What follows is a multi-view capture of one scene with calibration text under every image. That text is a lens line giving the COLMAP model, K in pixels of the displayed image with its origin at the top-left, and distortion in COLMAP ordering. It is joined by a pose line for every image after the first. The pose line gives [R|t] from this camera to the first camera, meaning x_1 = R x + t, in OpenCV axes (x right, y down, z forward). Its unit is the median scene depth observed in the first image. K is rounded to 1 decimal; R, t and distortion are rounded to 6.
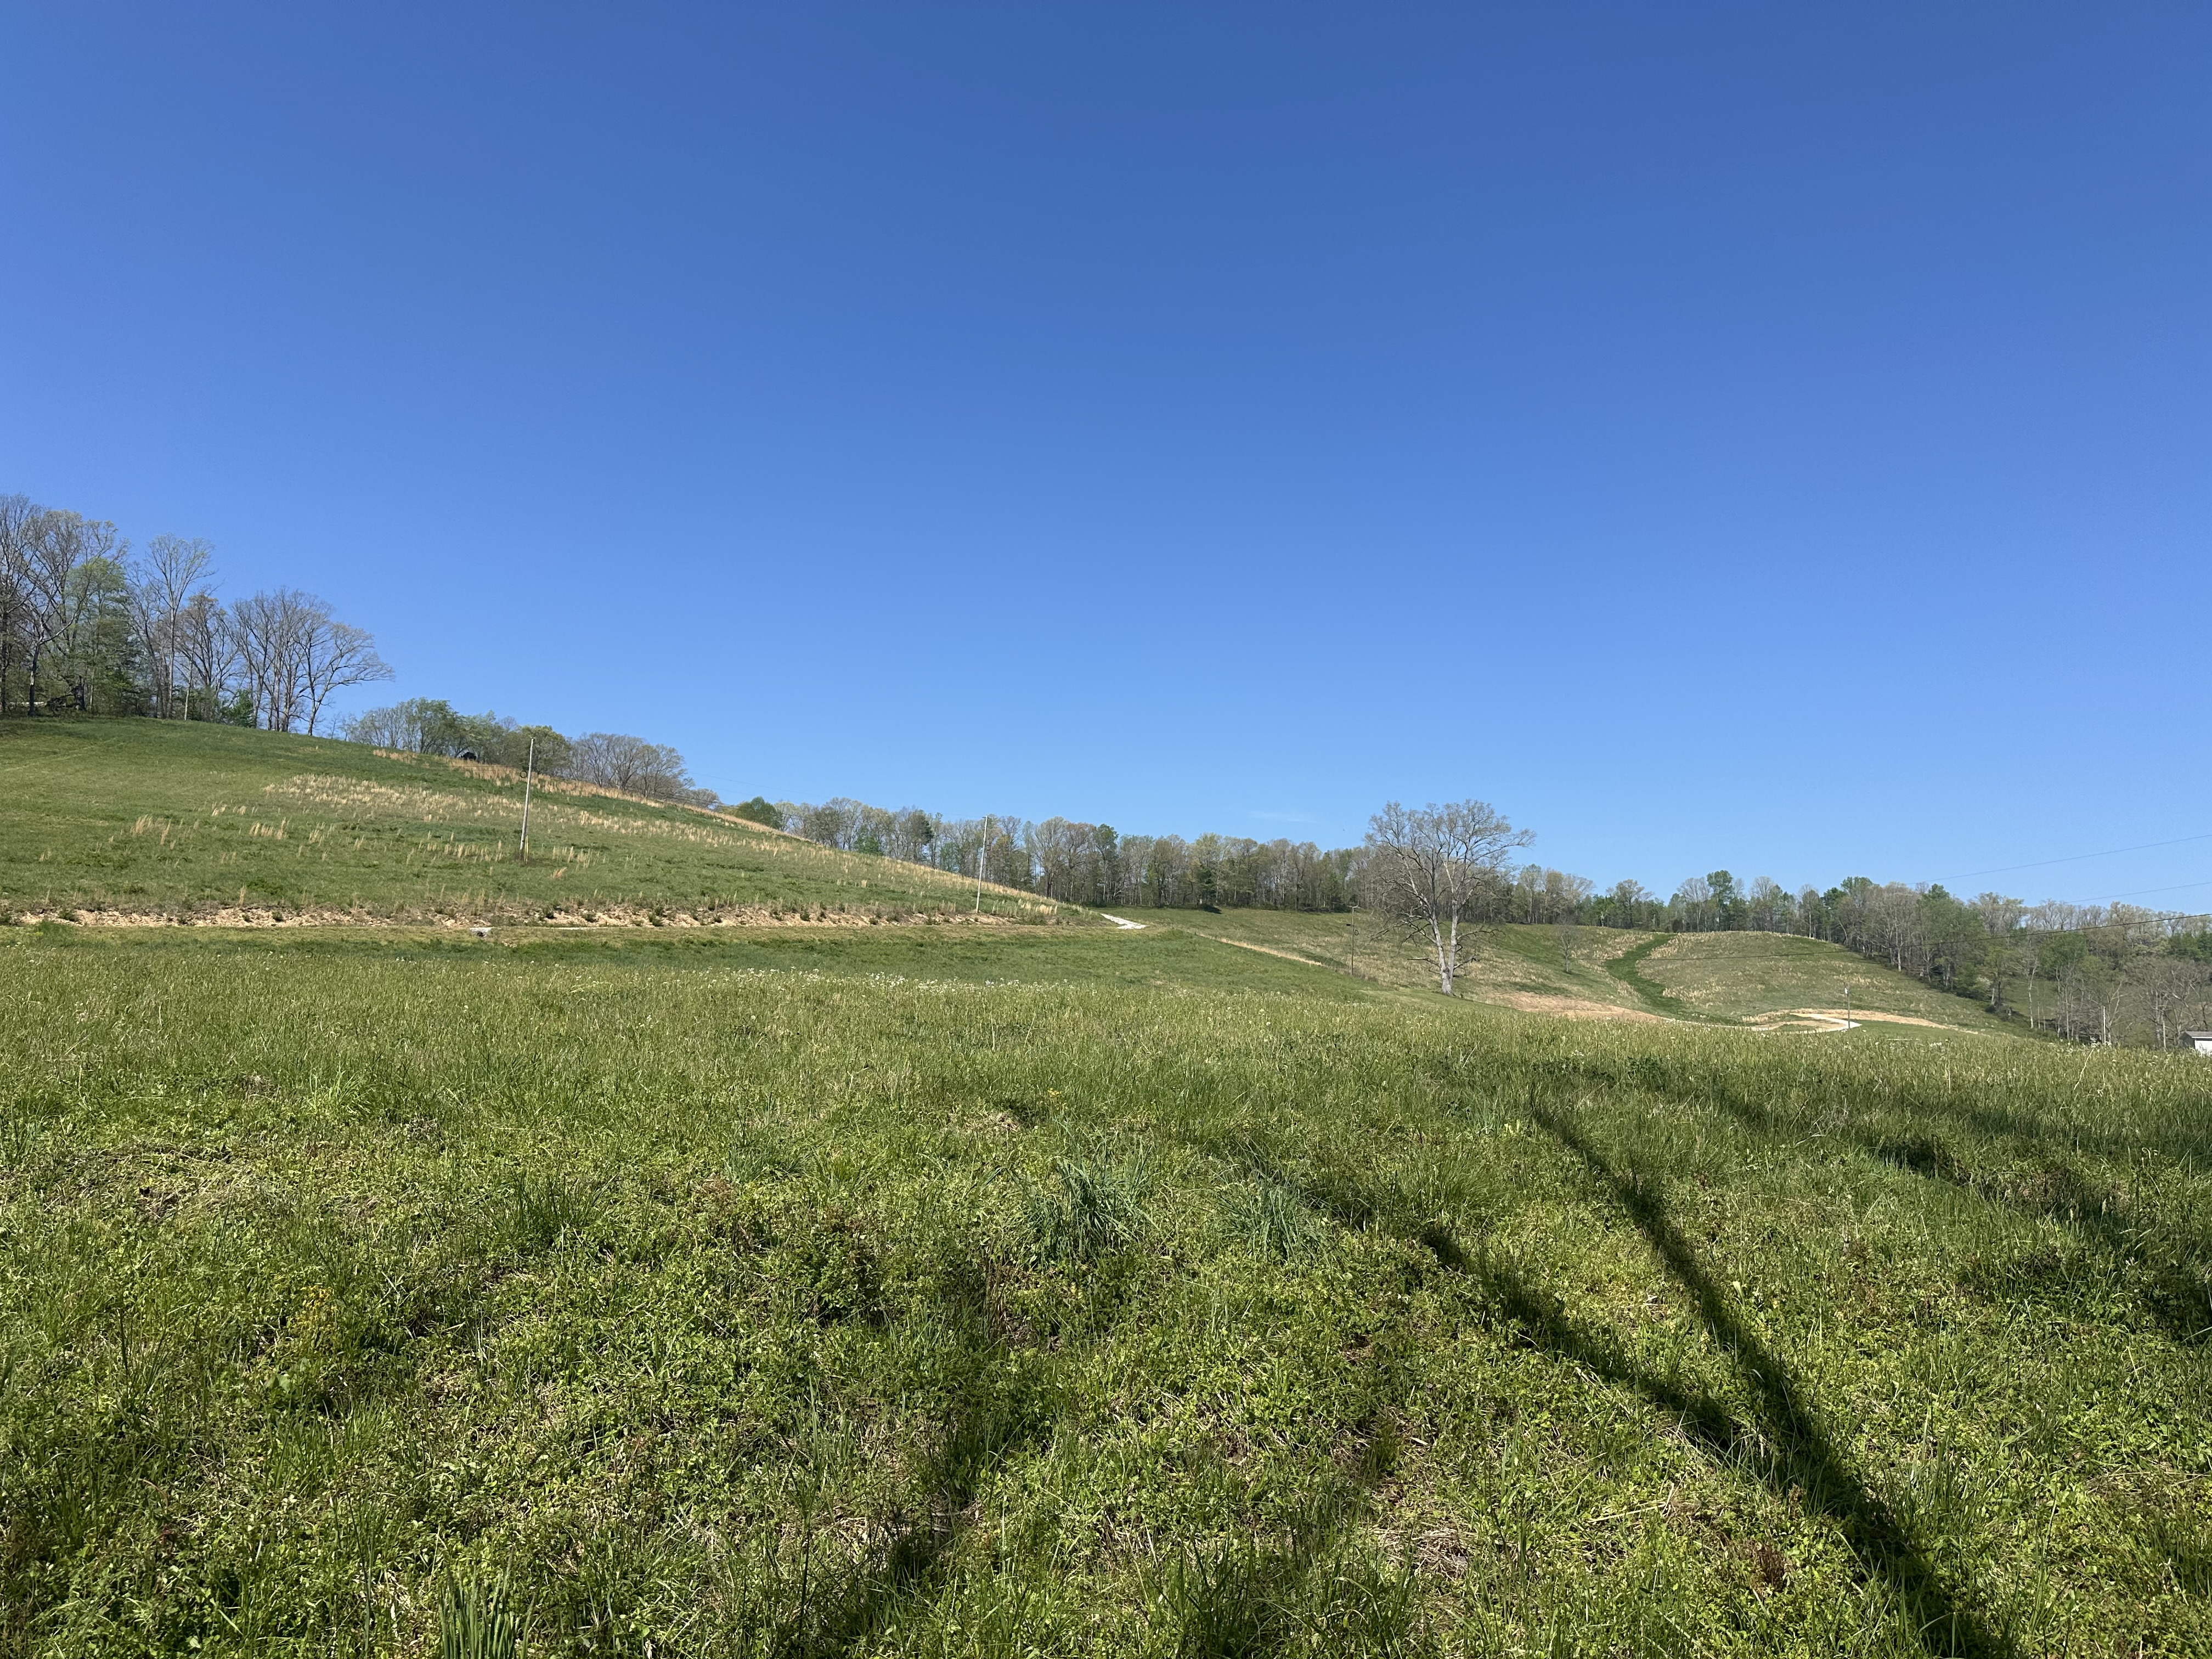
lens RADIAL K [[1546.0, 0, 1093.5], [0, 1546.0, 839.2], [0, 0, 1]] dist [0.084361, -0.102760]
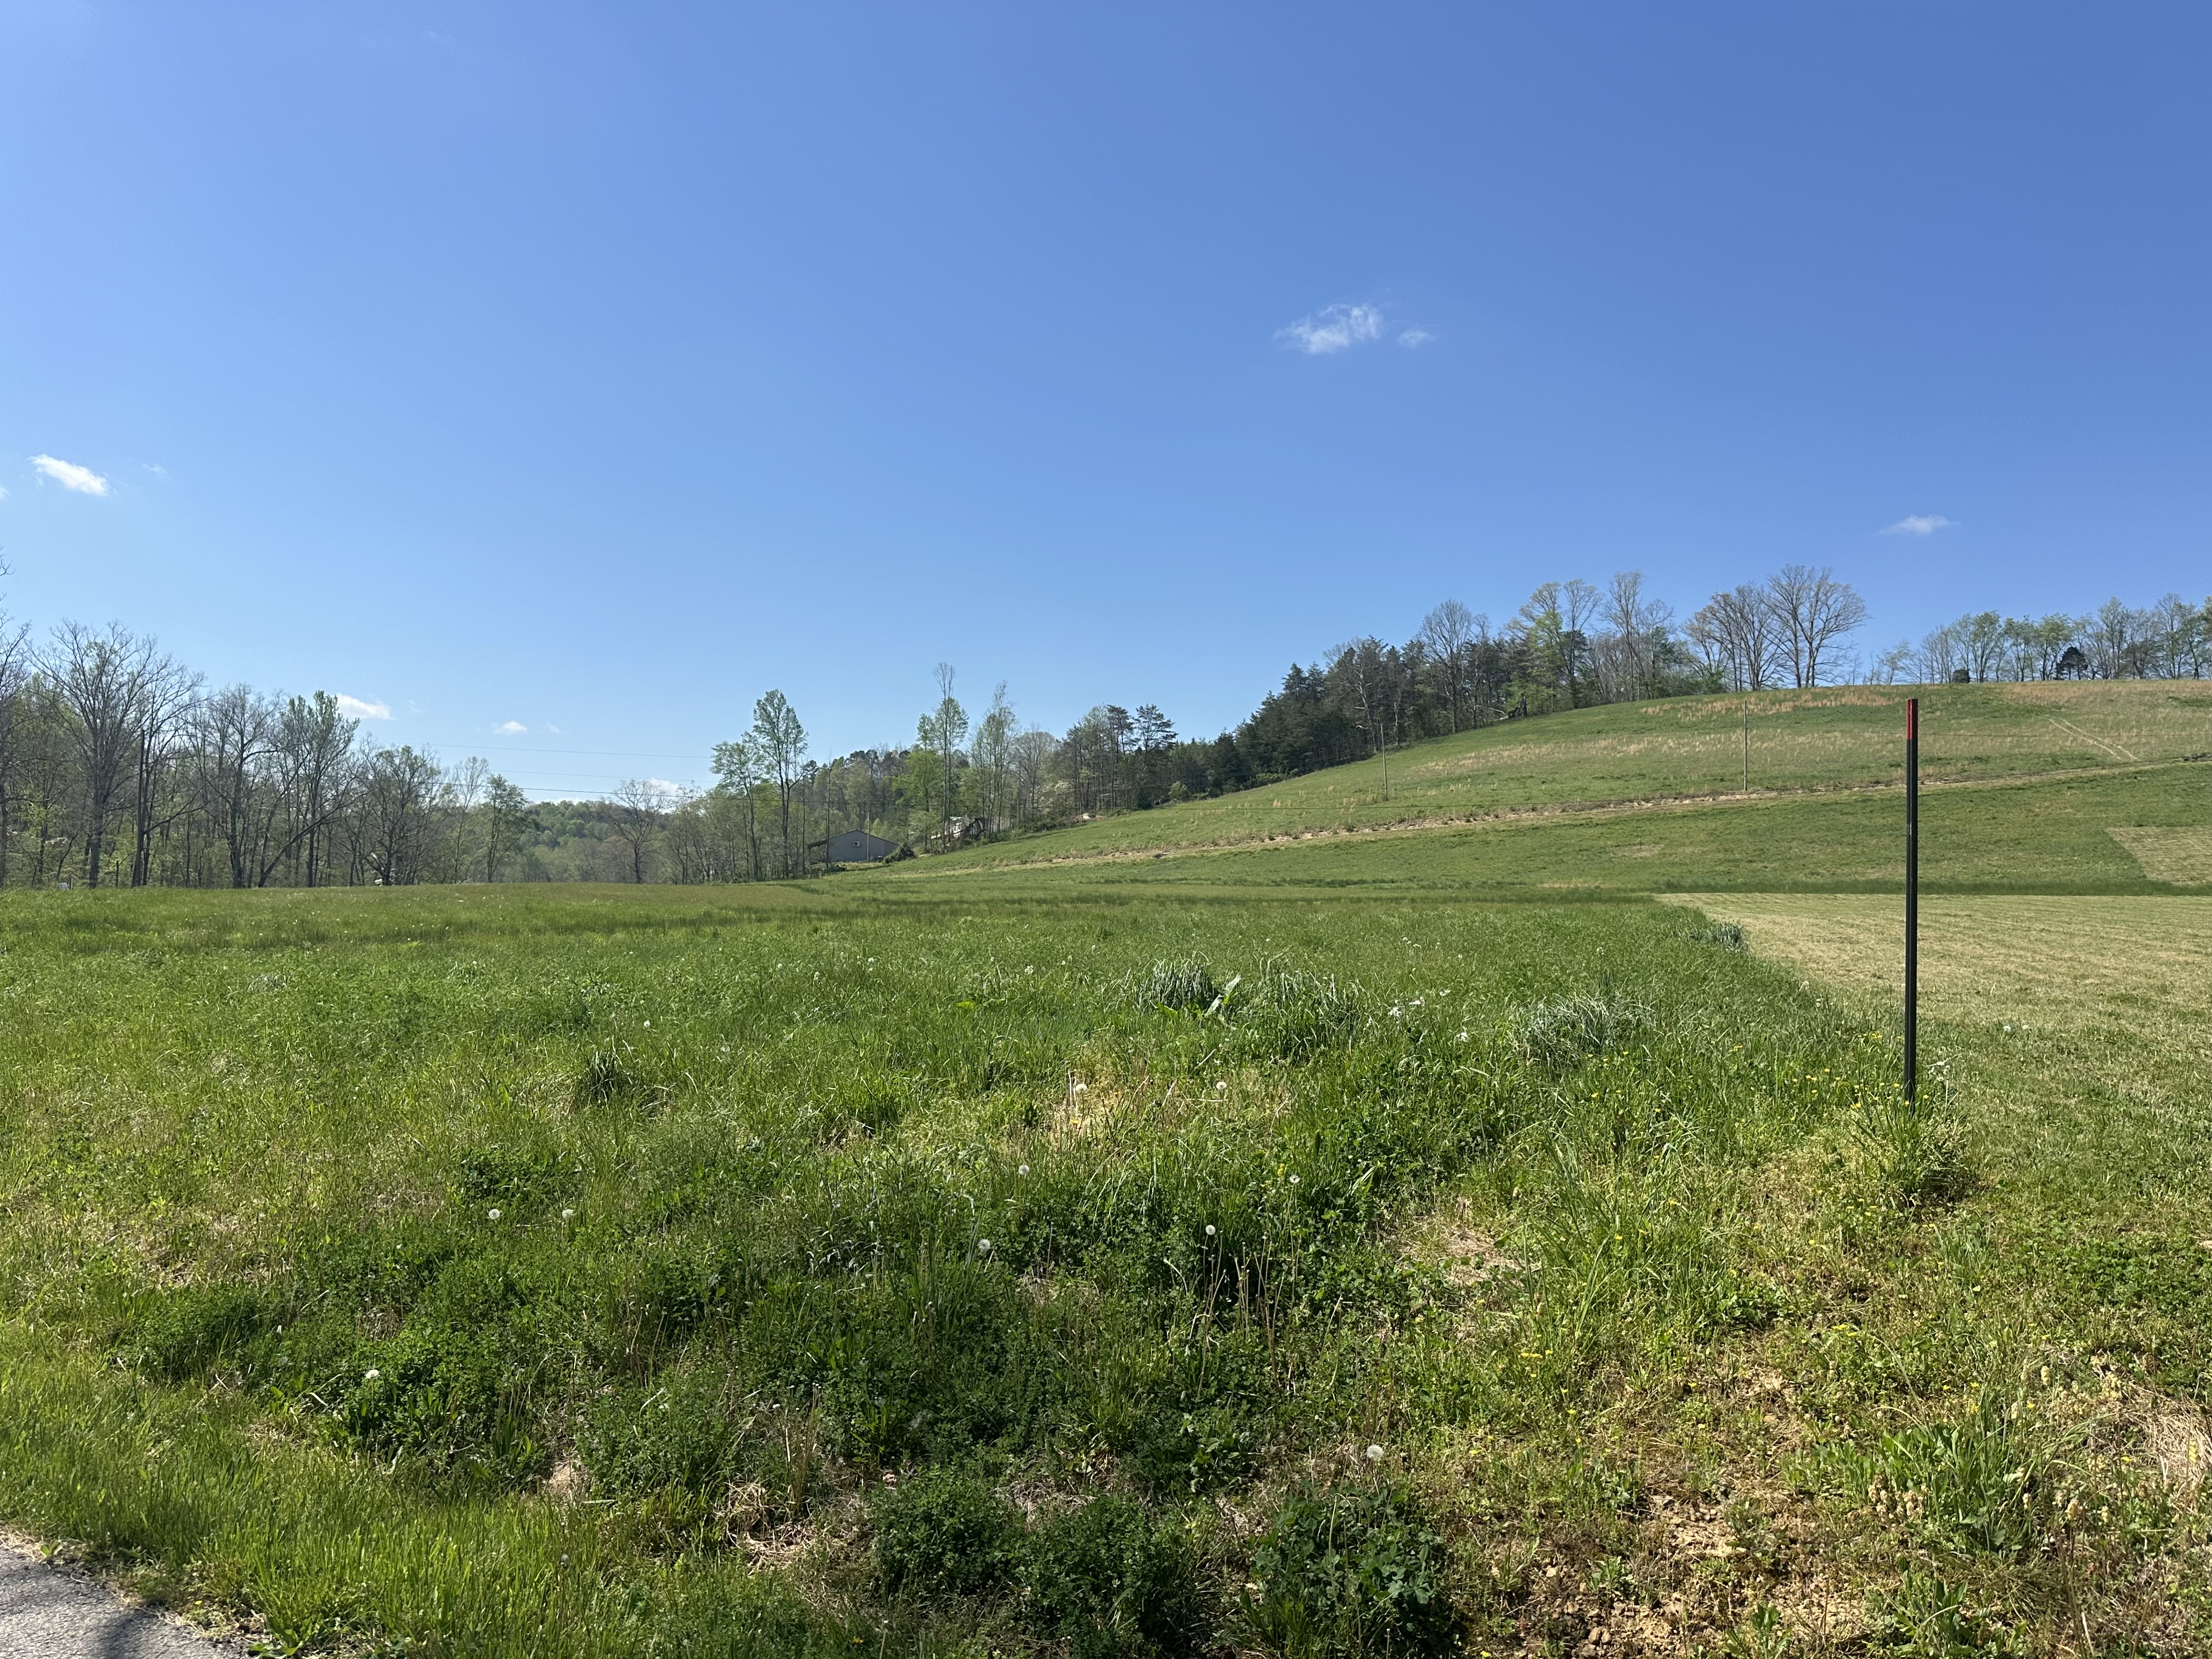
lens RADIAL K [[1546.0, 0, 1093.4], [0, 1546.0, 832.2], [0, 0, 1]] dist [0.084361, -0.102760]
pose [[0.128835, -0.080929, -0.988358, 0.304019], [0.124493, 0.990099, -0.064844, 0.029219], [0.983821, -0.114690, 0.137634, 0.129549]]
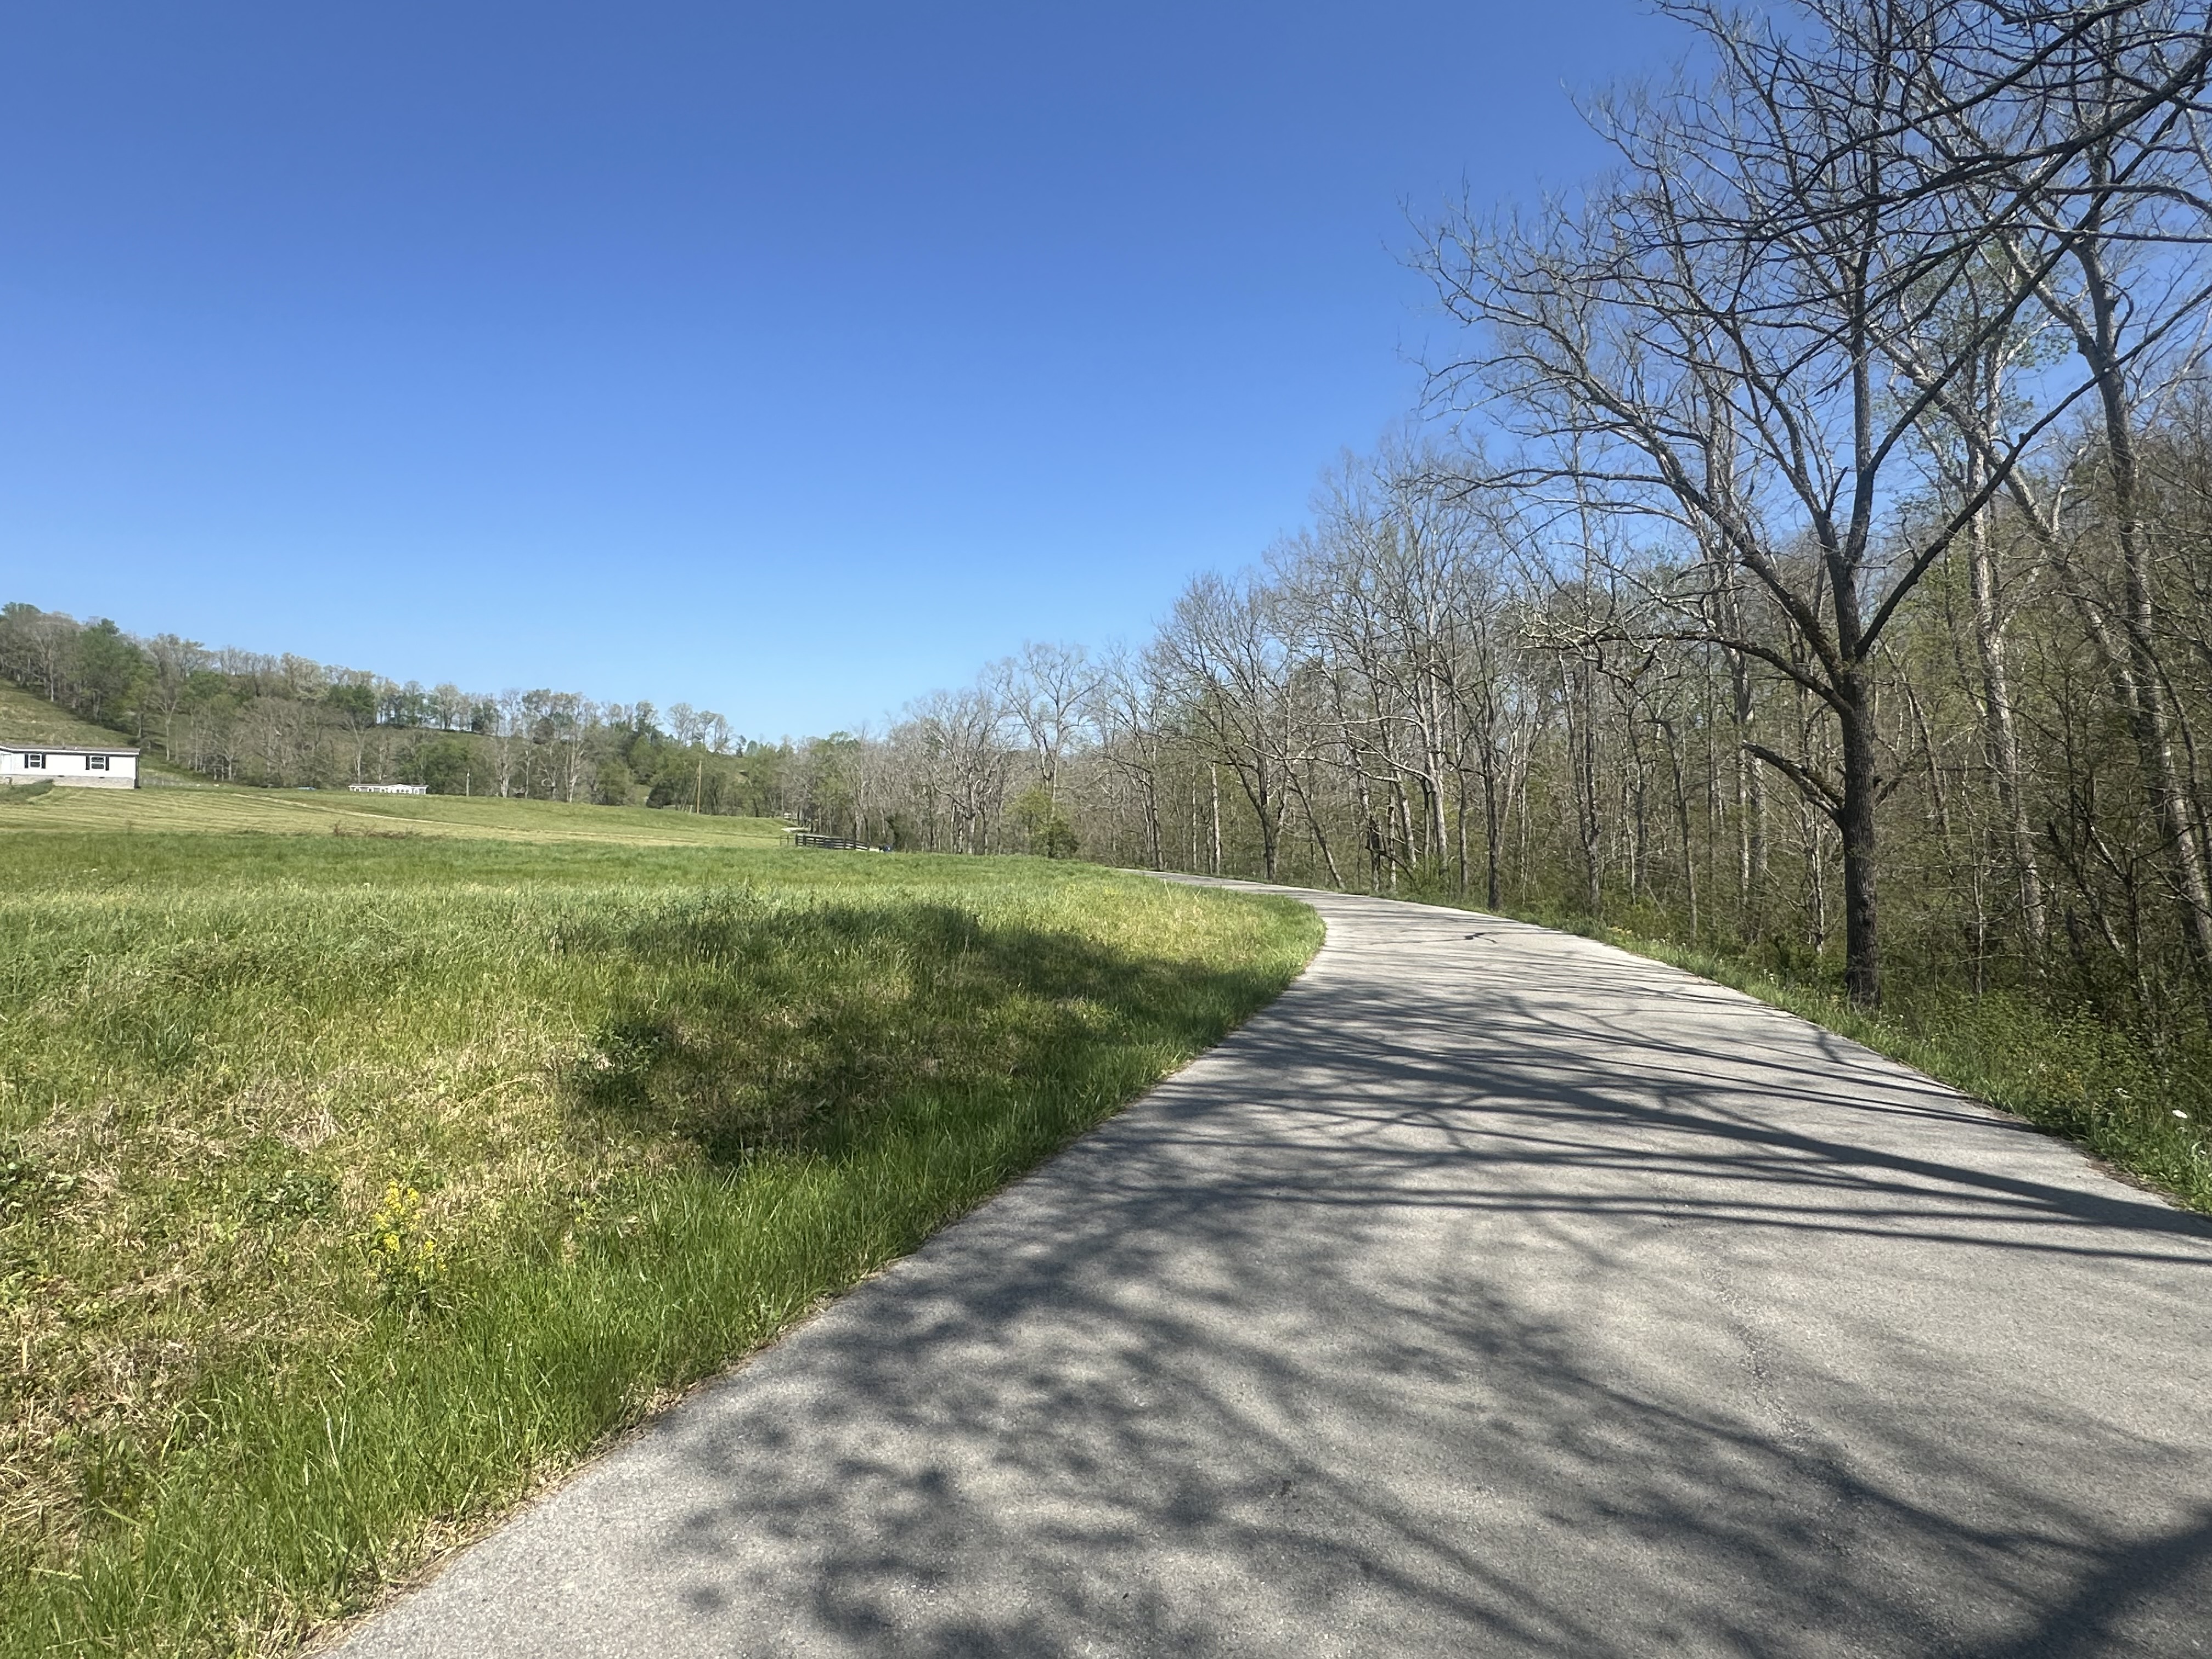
lens RADIAL K [[1266.5, 0, 1110.6], [0, 1266.5, 830.6], [0, 0, 1]] dist [-0.004214, 0.001471]
pose [[0.493687, -0.024903, 0.869283, 0.167440], [-0.118056, 0.988417, 0.095363, 0.011429], [-0.861589, -0.149704, 0.485029, 0.043633]]
